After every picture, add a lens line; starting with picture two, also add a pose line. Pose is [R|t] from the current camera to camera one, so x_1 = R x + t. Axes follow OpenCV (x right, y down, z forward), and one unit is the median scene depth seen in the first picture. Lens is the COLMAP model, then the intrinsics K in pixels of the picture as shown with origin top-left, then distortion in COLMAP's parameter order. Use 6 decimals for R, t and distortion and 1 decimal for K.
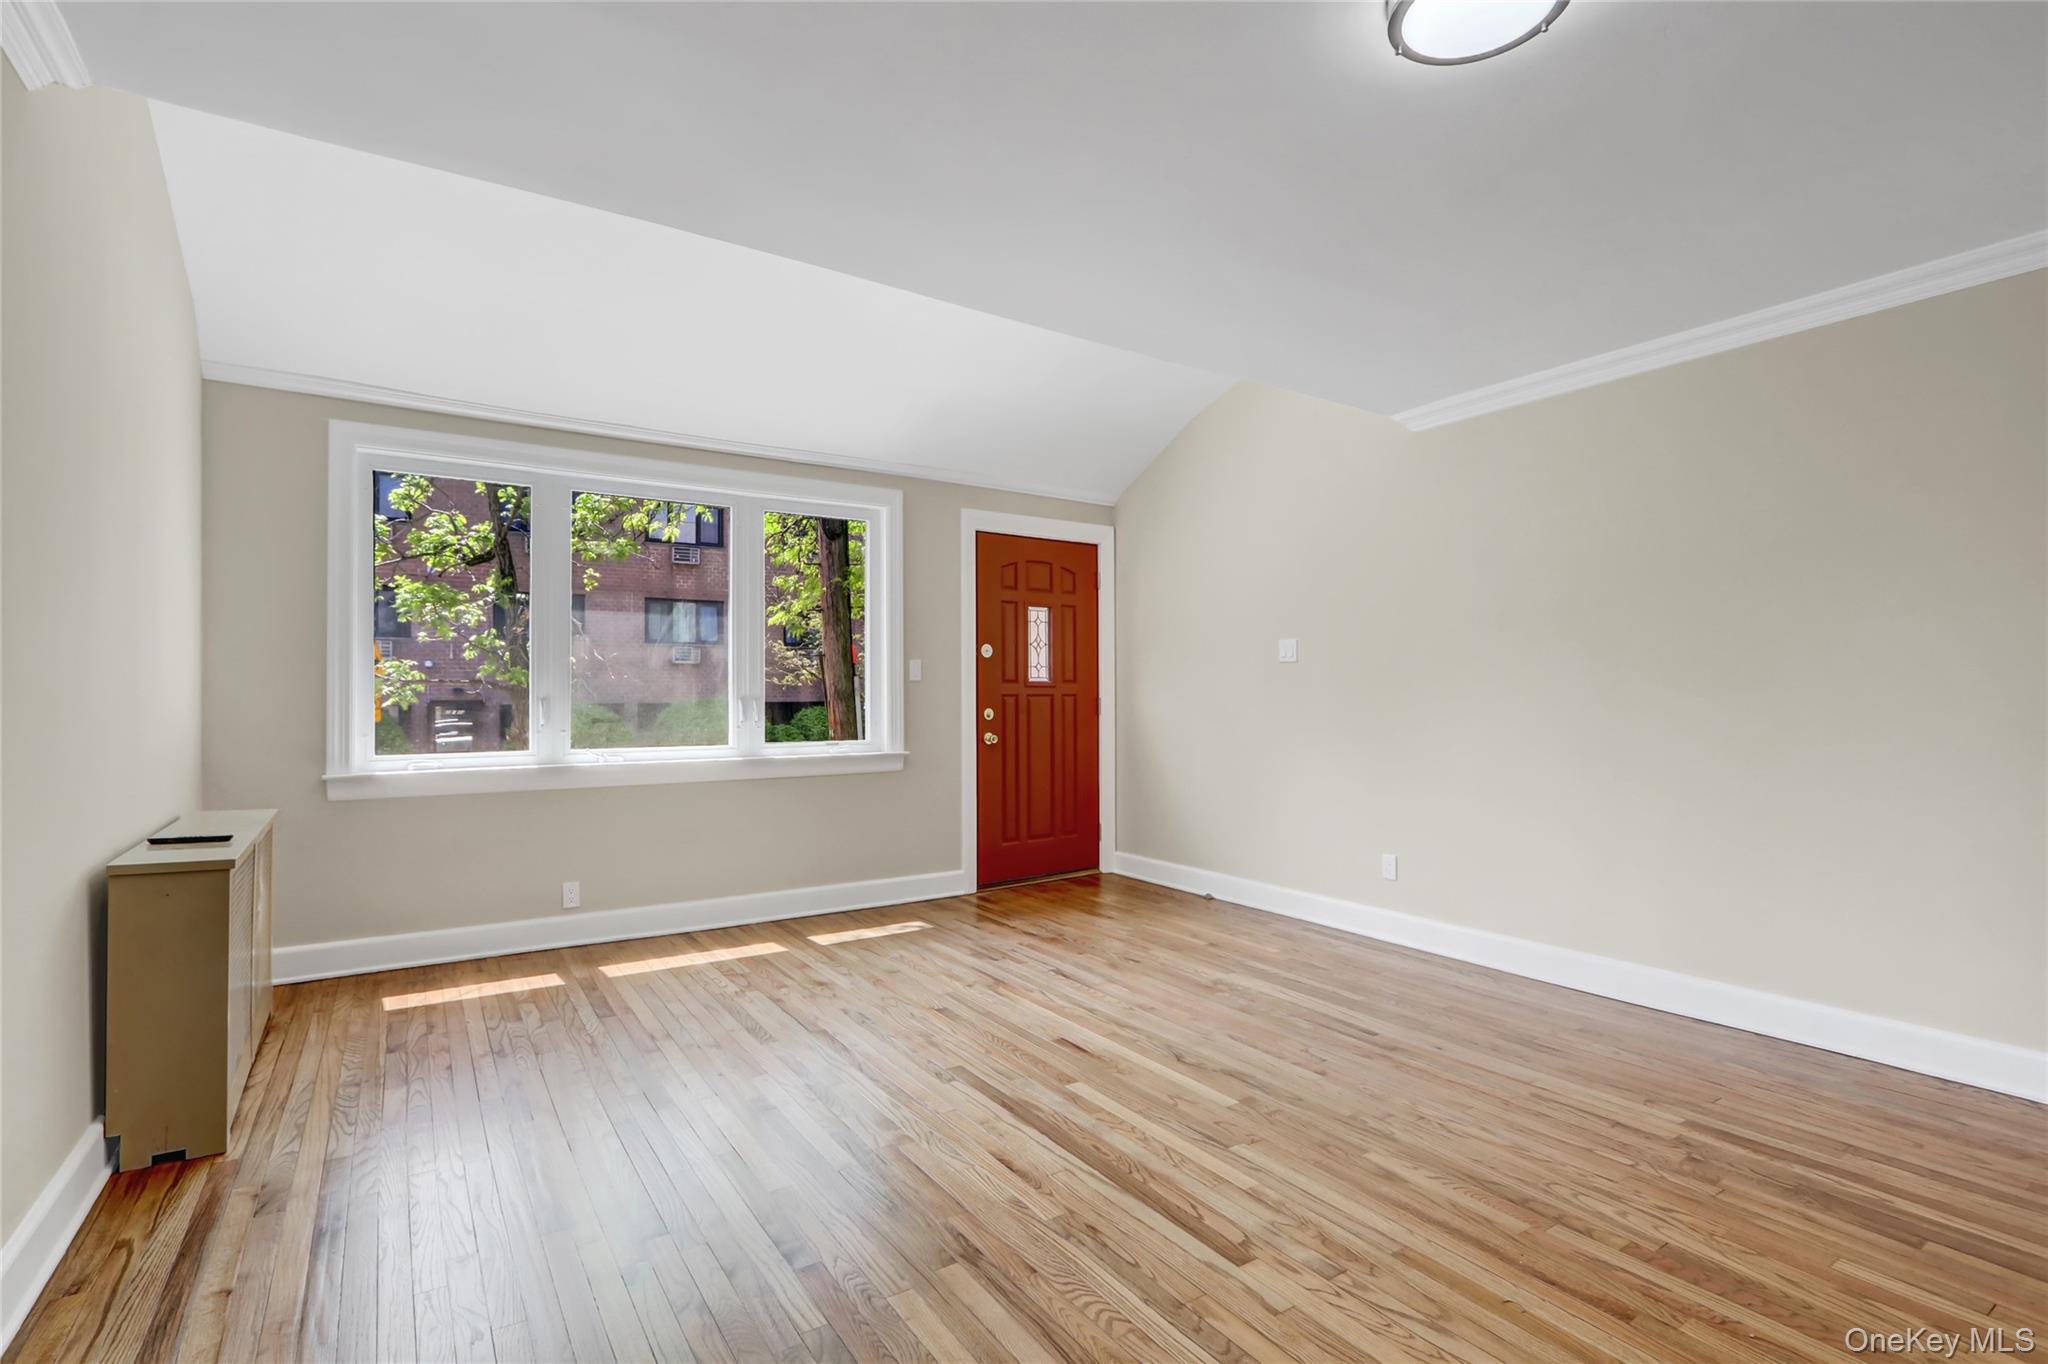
lens RADIAL K [[967.9, 0, 983.8], [0, 967.9, 685.6], [0, 0, 1]] dist [-0.016849, 0.000793]
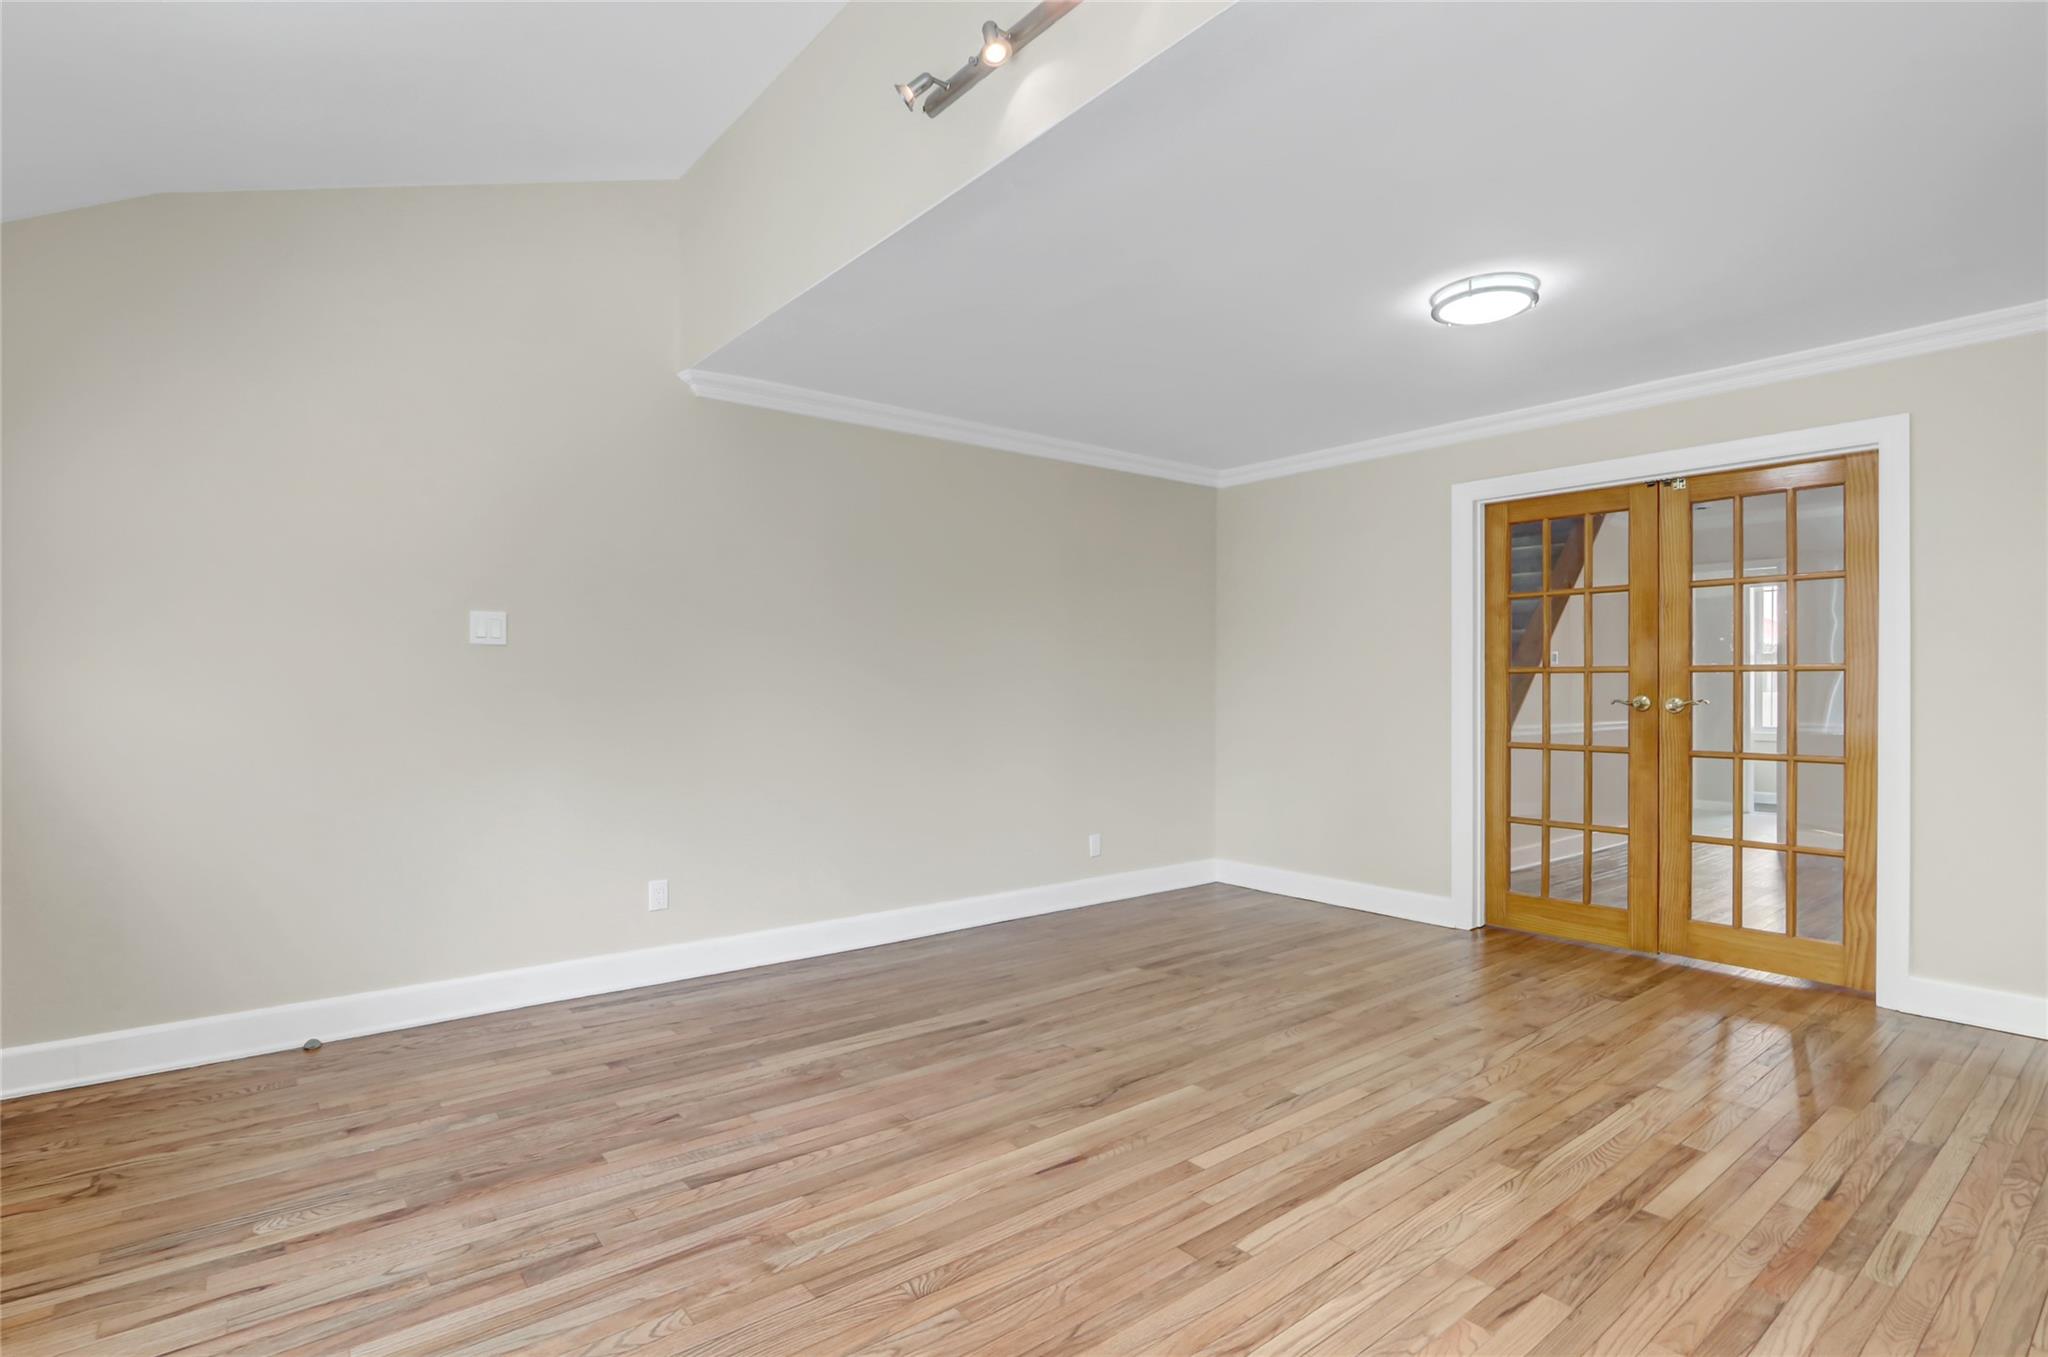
lens RADIAL K [[967.9, 0, 983.8], [0, 967.9, 682.1], [0, 0, 1]] dist [-0.016849, 0.000793]
pose [[-0.091637, 0.006307, 0.995772, -0.744706], [-0.005324, 0.999963, -0.006824, 0.010076], [-0.995778, -0.005927, -0.091600, 1.321112]]
